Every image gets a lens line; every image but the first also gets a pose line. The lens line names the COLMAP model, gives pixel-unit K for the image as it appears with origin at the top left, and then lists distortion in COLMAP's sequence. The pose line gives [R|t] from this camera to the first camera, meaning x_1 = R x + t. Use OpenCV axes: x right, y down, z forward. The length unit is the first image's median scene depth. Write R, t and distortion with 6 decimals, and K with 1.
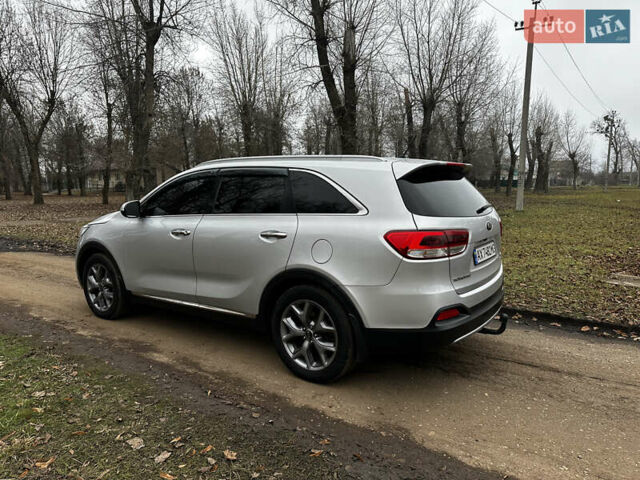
lens RADIAL K [[455.7, 0, 317.9], [0, 455.7, 242.2], [0, 0, 1]] dist [0.065164, -0.084515]
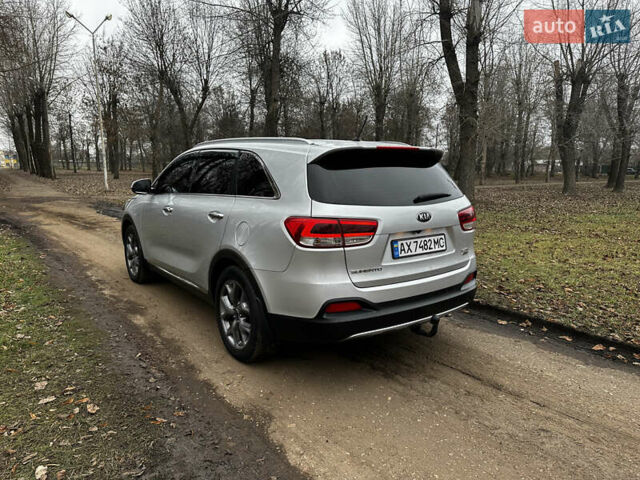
lens RADIAL K [[455.7, 0, 317.9], [0, 455.7, 242.2], [0, 0, 1]] dist [0.065164, -0.084515]
pose [[0.951476, 0.067867, -0.300147, 0.395690], [-0.056555, 0.997329, 0.046225, -0.013903], [0.302482, -0.027007, 0.952772, 0.070415]]
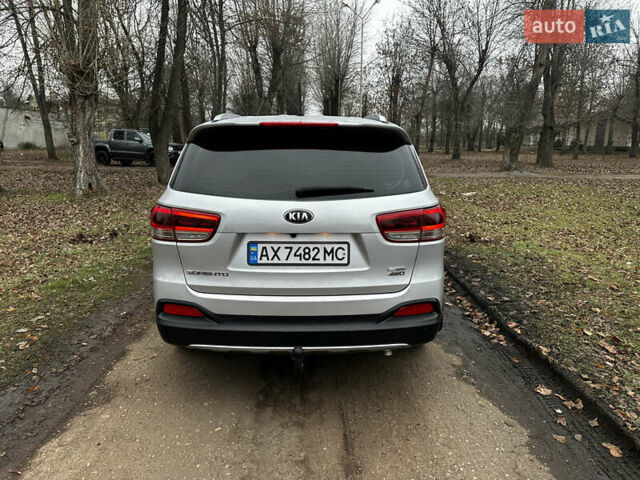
lens RADIAL K [[458.0, 0, 304.6], [0, 458.0, 242.2], [0, 0, 1]] dist [0.012073, 0.001893]
pose [[0.581021, 0.191485, -0.791042, 0.815514], [-0.118412, 0.981476, 0.150610, -0.089441], [0.805229, 0.006162, 0.592933, 0.536177]]
